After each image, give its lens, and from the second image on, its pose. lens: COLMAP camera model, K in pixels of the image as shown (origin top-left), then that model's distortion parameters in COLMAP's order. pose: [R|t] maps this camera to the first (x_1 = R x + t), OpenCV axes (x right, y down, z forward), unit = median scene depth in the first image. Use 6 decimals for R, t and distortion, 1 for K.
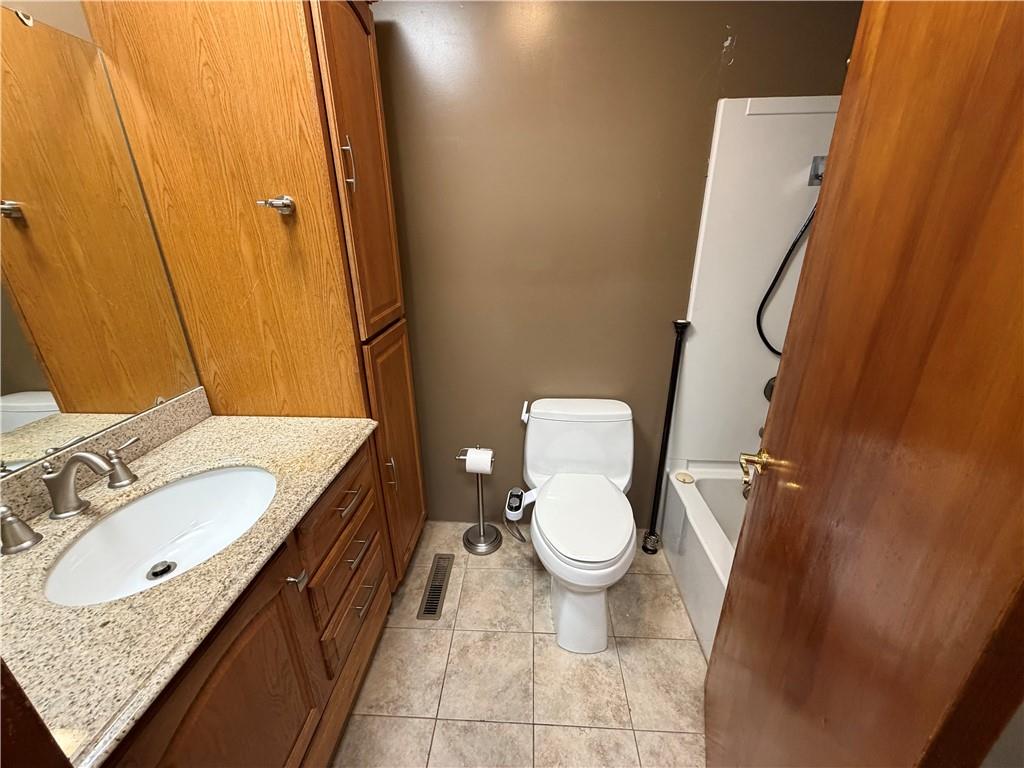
lens RADIAL K [[408.1, 0, 510.5], [0, 408.1, 384.1], [0, 0, 1]] dist [0.000493, -0.000170]
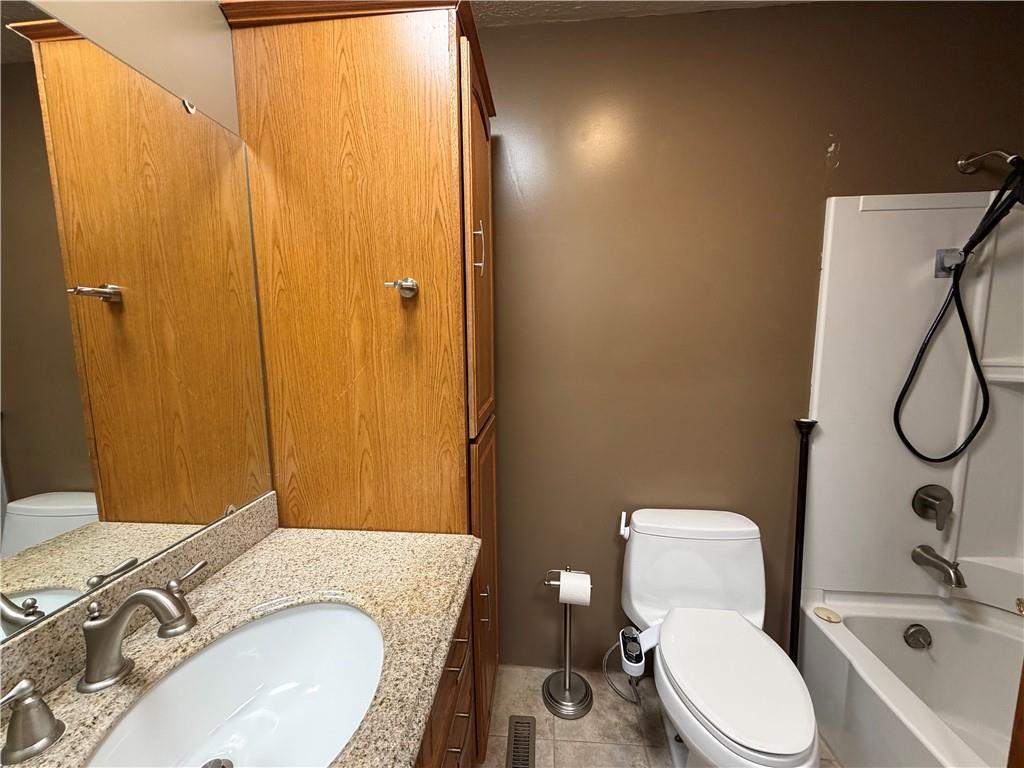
lens RADIAL K [[408.1, 0, 511.9], [0, 408.1, 384.4], [0, 0, 1]] dist [0.000493, -0.000170]
pose [[0.999660, 0.006777, -0.025167, -0.274662], [-0.012644, 0.970470, -0.240892, -0.012643], [0.022791, 0.241129, 0.970226, 0.160132]]
